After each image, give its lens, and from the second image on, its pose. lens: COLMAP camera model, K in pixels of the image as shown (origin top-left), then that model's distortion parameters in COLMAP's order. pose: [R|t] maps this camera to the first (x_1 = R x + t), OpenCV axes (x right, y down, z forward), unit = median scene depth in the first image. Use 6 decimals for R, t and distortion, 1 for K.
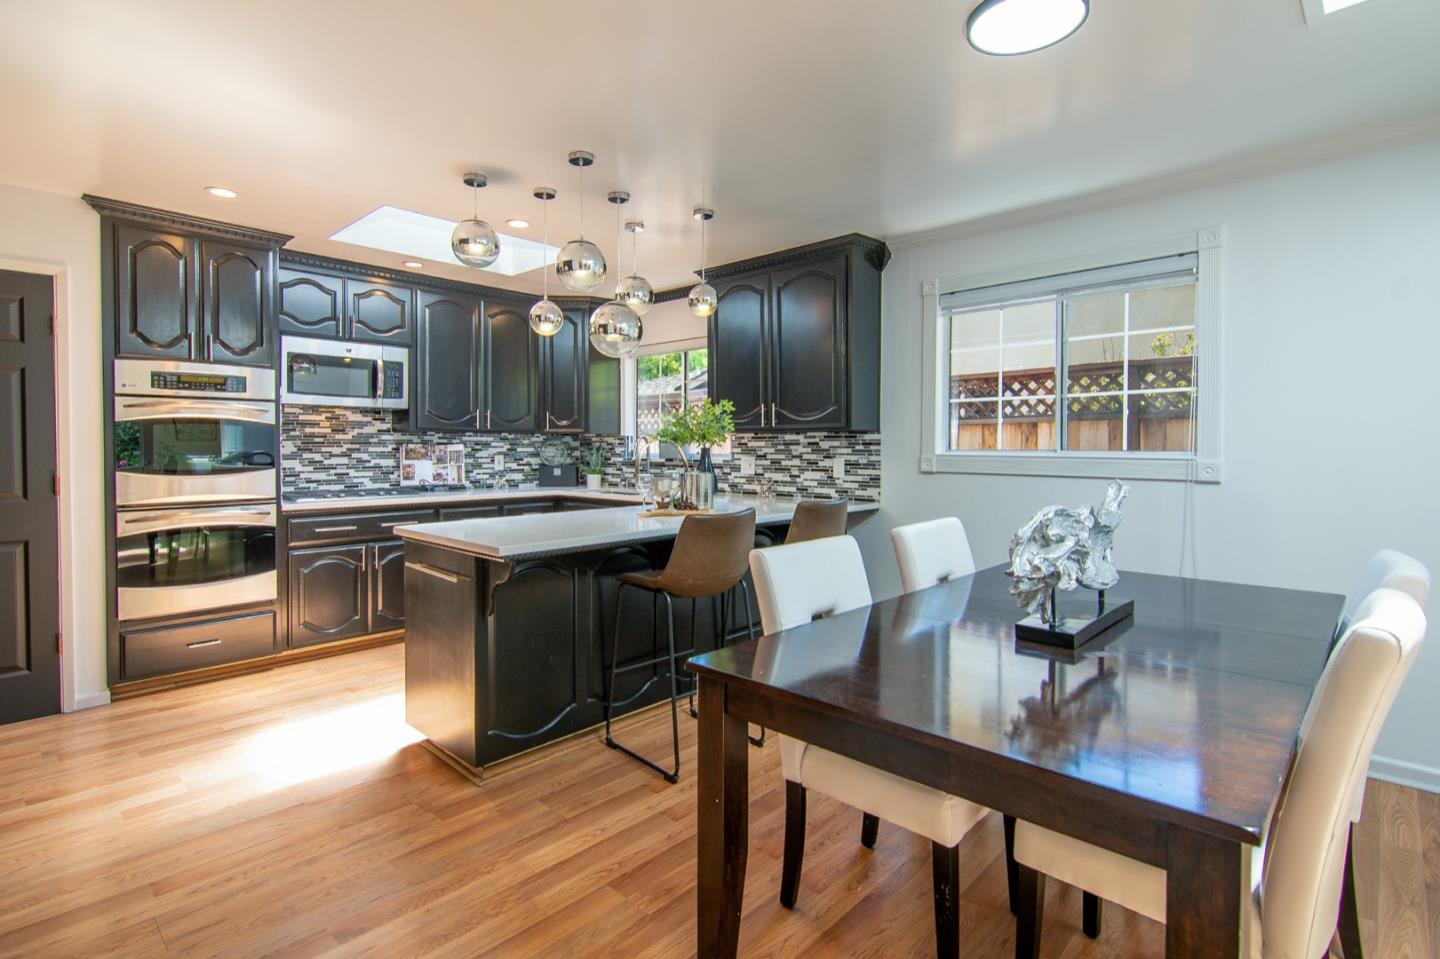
lens RADIAL K [[705.0, 0, 655.3], [0, 705.0, 462.3], [0, 0, 1]] dist [-0.001770, -0.001383]
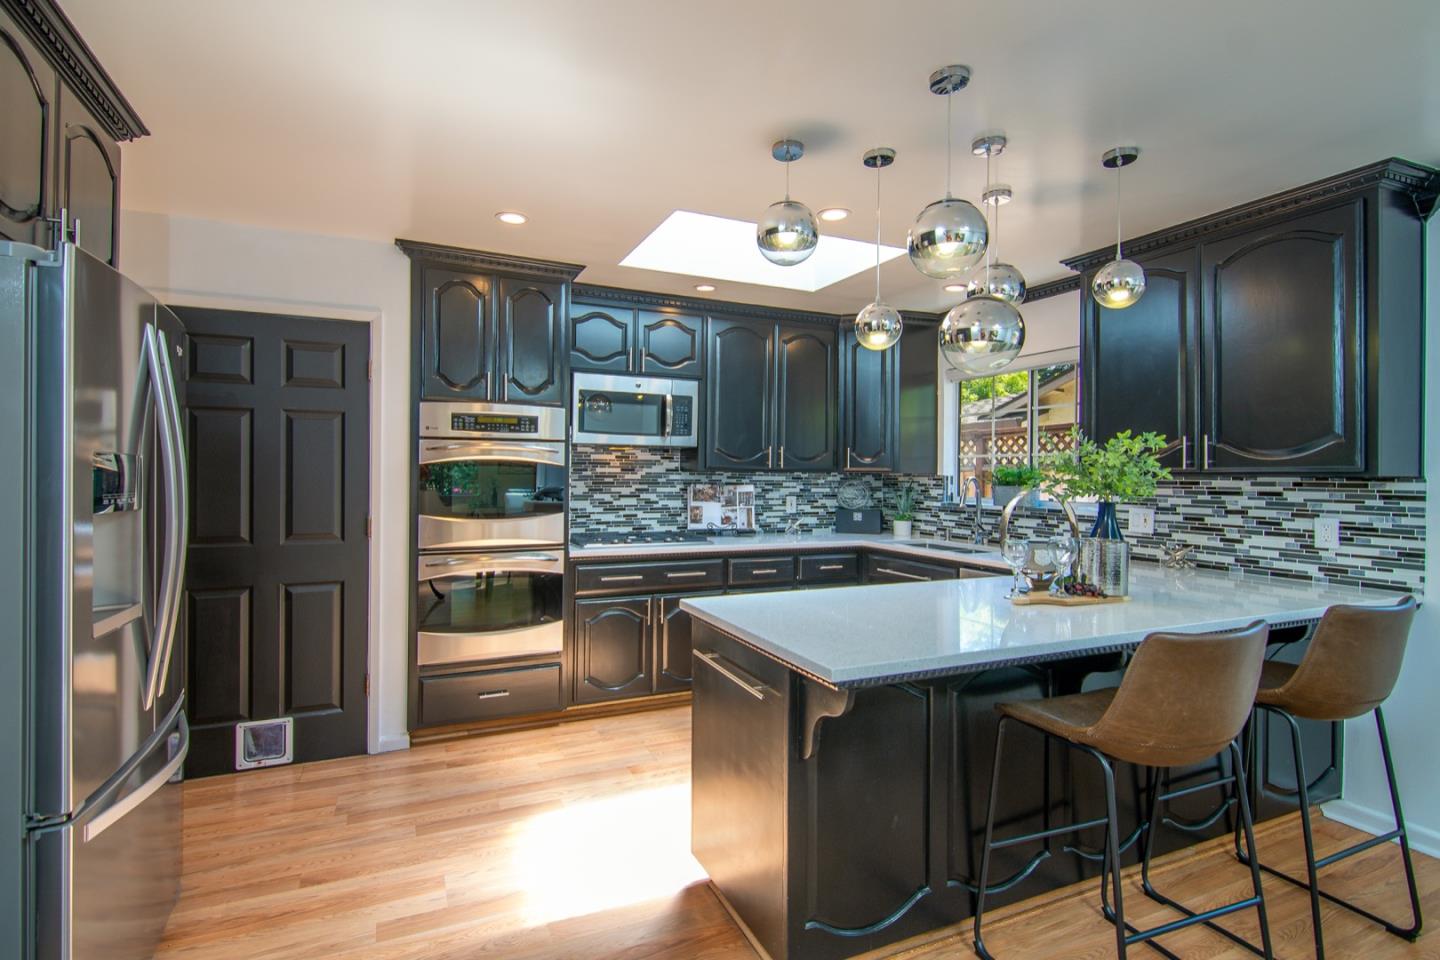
lens RADIAL K [[667.4, 0, 667.3], [0, 667.4, 475.2], [0, 0, 1]] dist [0.002558, -0.000201]
pose [[0.929901, 0.006302, -0.367755, -0.079982], [-0.015069, 0.999666, -0.020974, -0.024108], [0.367500, 0.025045, 0.929686, 0.214066]]
